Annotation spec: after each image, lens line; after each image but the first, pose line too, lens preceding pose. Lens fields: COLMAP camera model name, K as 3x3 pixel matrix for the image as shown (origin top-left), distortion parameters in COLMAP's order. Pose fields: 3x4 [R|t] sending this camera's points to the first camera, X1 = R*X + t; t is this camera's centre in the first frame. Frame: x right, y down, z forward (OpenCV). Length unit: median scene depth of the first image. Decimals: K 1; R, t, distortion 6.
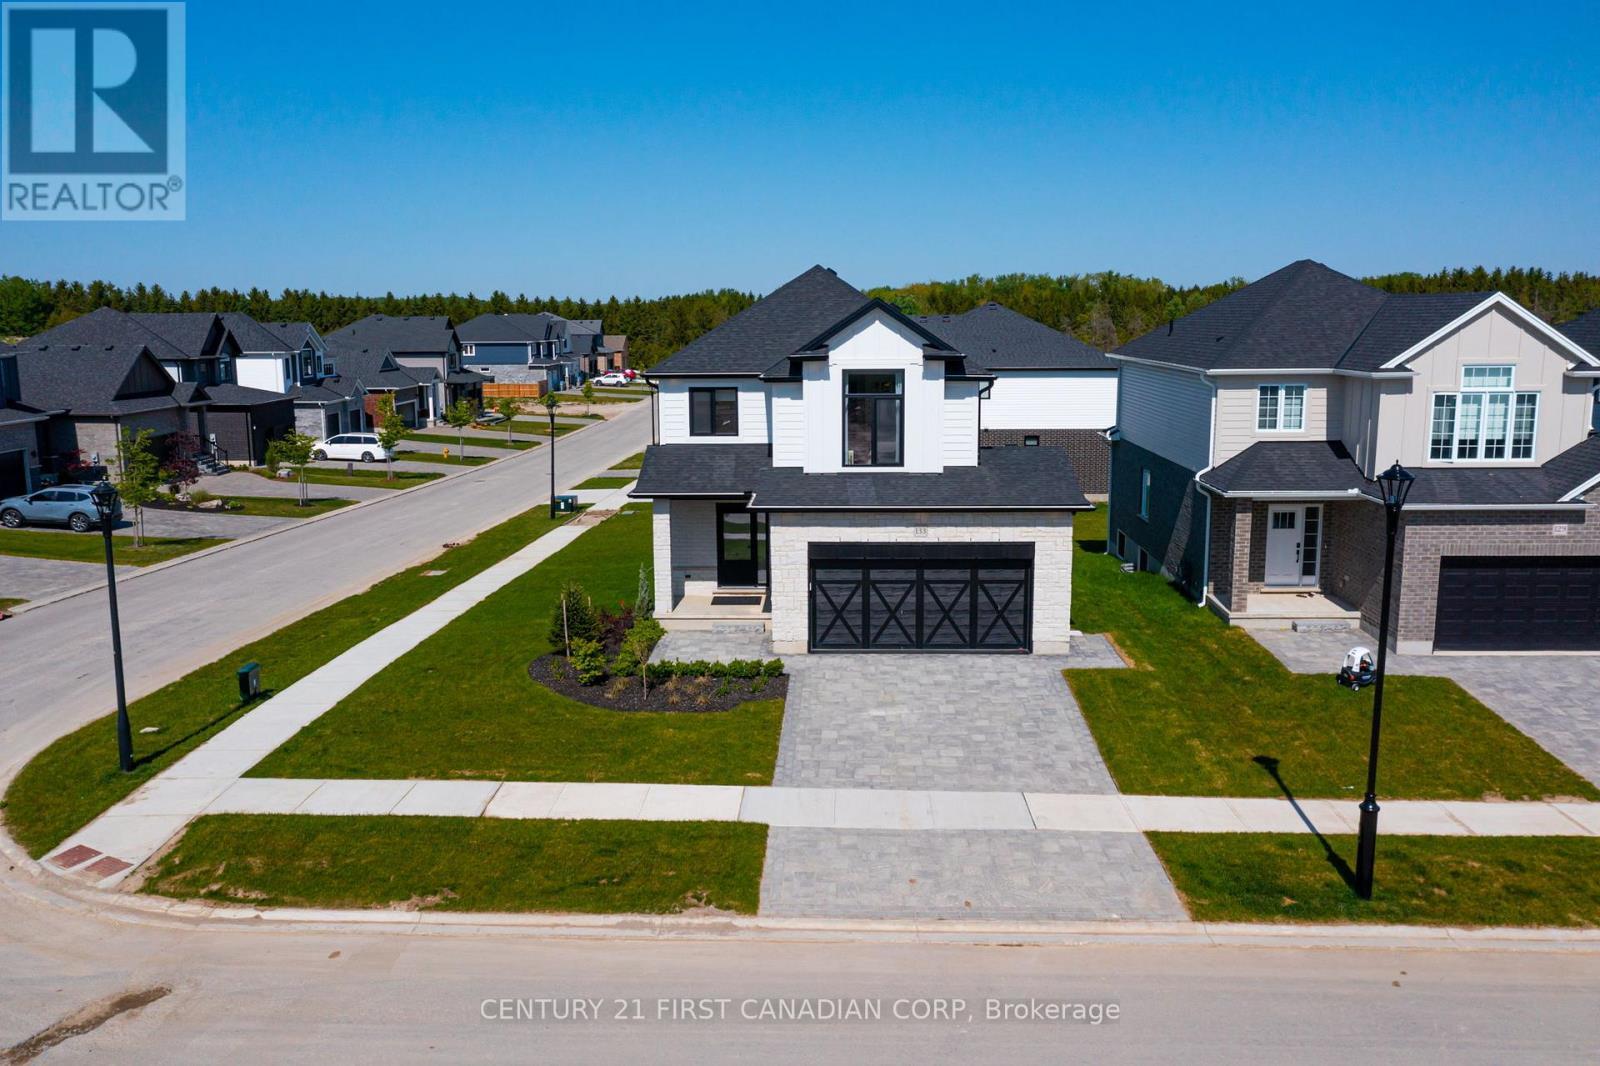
lens RADIAL K [[1304.0, 0, 806.4], [0, 1304.0, 532.0], [0, 0, 1]] dist [-0.006194, 0.005782]
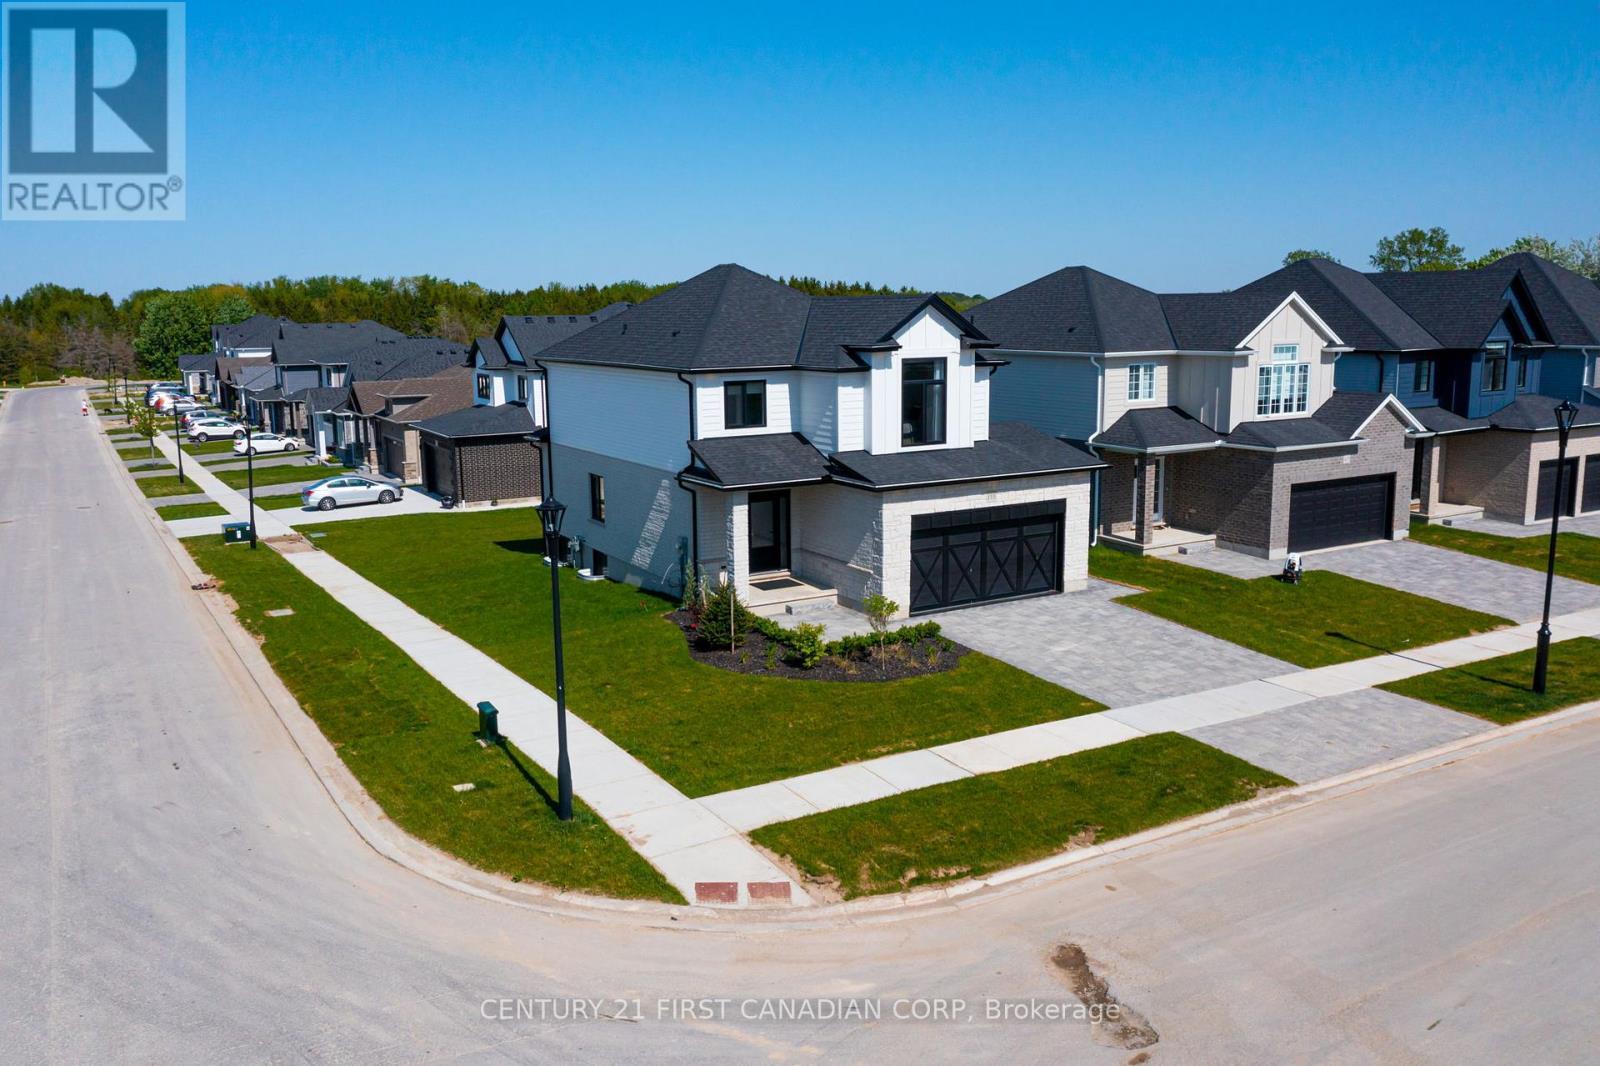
lens RADIAL K [[1304.0, 0, 805.9], [0, 1304.0, 534.5], [0, 0, 1]] dist [-0.006194, 0.005782]
pose [[0.834226, -0.095384, 0.543111, -0.685263], [0.096449, 0.994983, 0.026598, -0.014385], [-0.542923, 0.030194, 0.839240, 0.128279]]
